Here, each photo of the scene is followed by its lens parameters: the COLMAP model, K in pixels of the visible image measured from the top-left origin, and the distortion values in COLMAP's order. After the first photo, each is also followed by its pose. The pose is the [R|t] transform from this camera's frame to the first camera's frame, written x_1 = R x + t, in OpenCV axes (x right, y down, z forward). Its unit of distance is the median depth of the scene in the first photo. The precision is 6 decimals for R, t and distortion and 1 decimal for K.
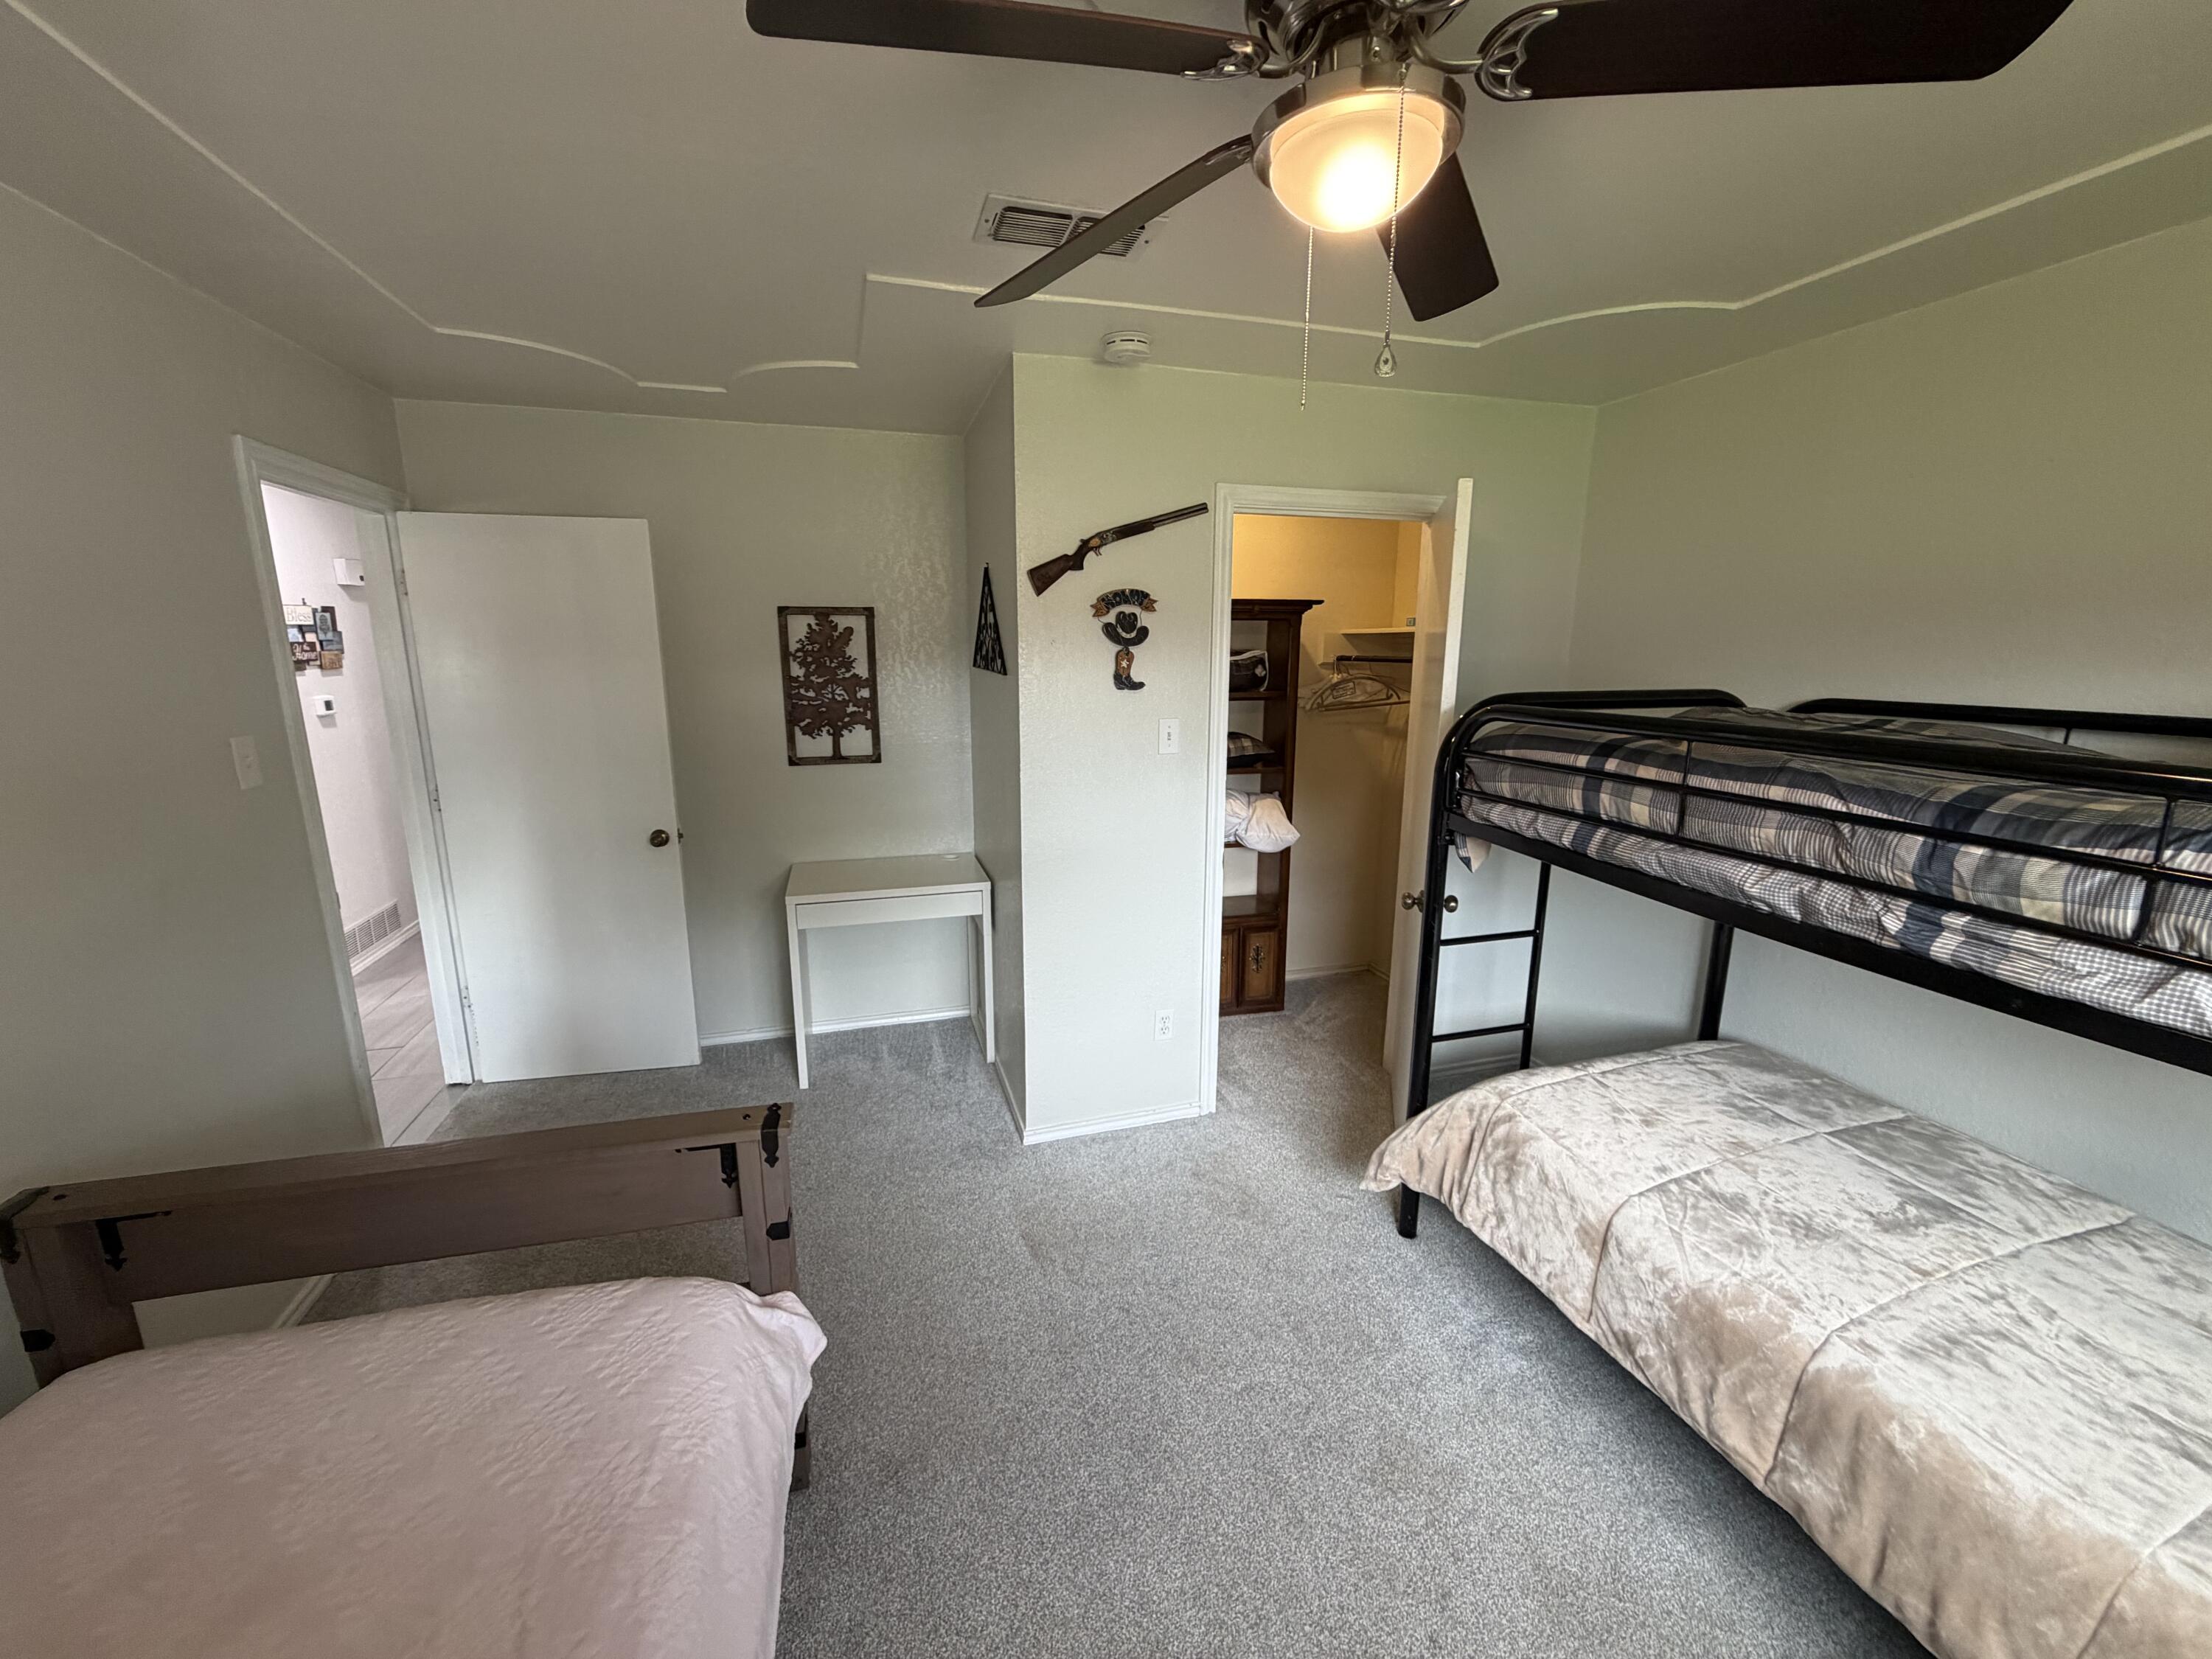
lens RADIAL K [[883.5, 0, 1103.4], [0, 883.5, 824.2], [0, 0, 1]] dist [-0.002375, 0.000541]
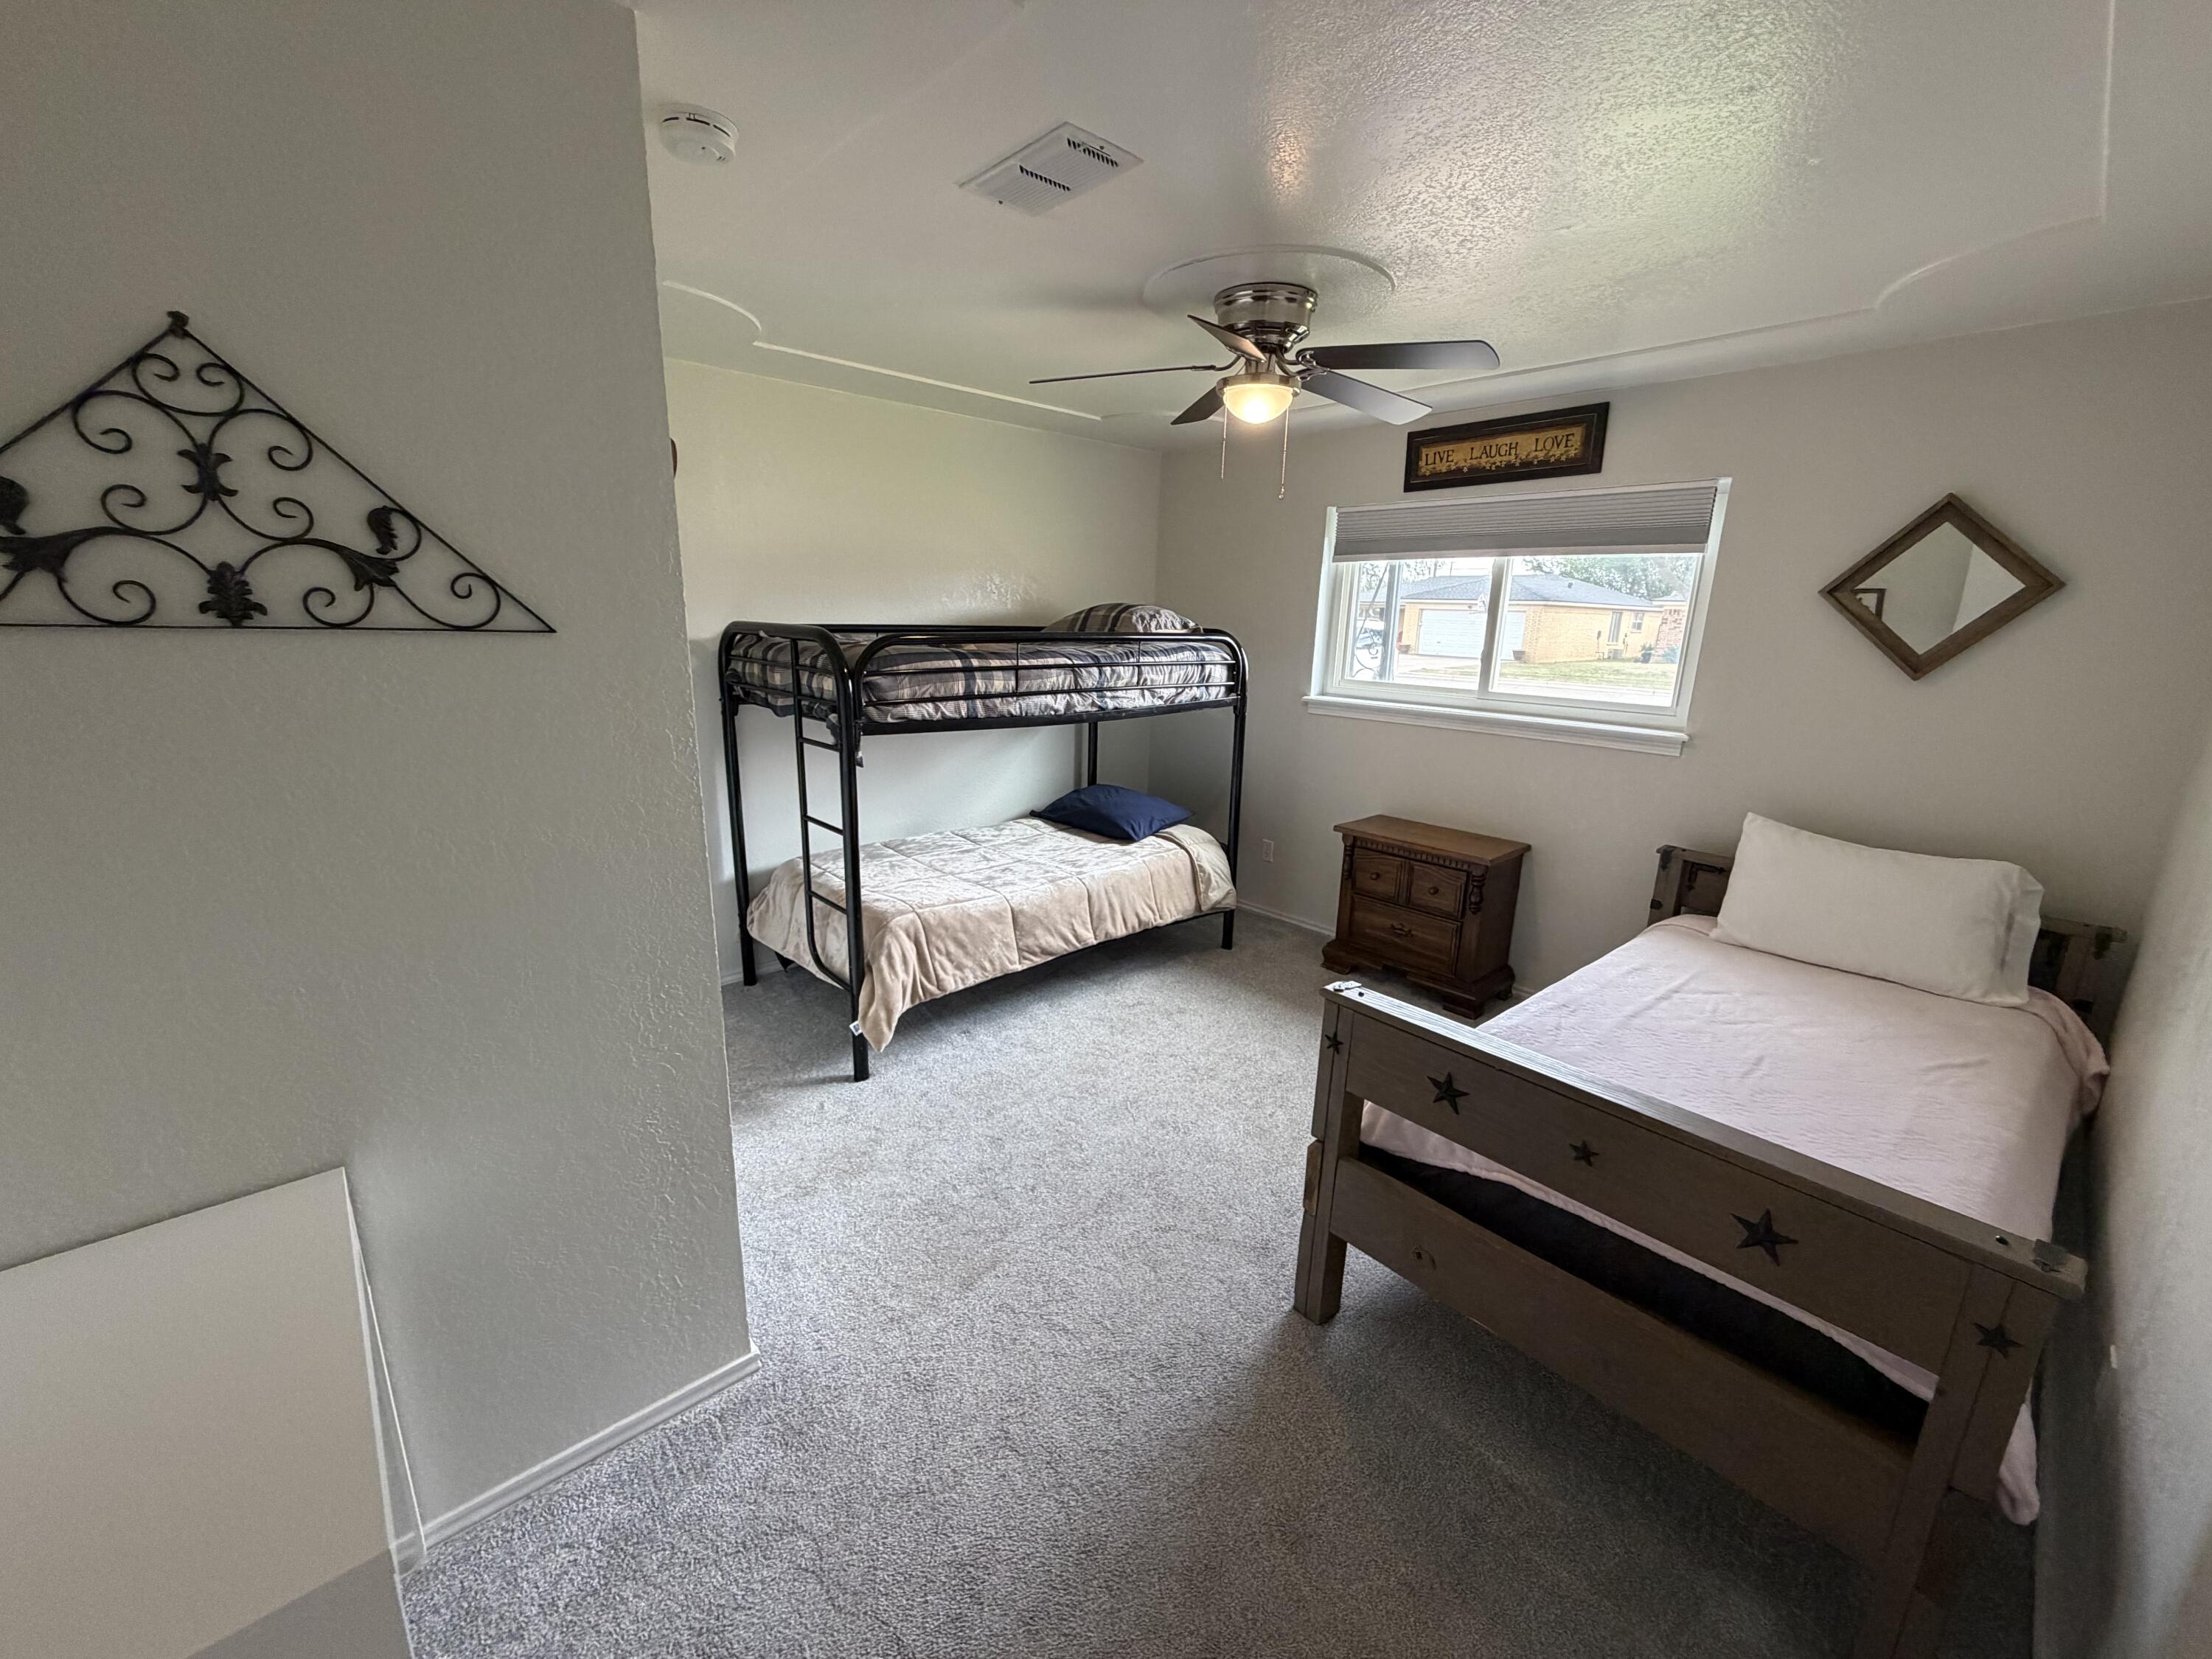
lens RADIAL K [[883.5, 0, 1104.7], [0, 883.5, 834.0], [0, 0, 1]] dist [-0.002375, 0.000541]
pose [[-0.430698, -0.237035, 0.870812, -1.163275], [0.155815, 0.930874, 0.330448, -0.296599], [-0.888944, 0.278009, -0.363992, 1.544174]]
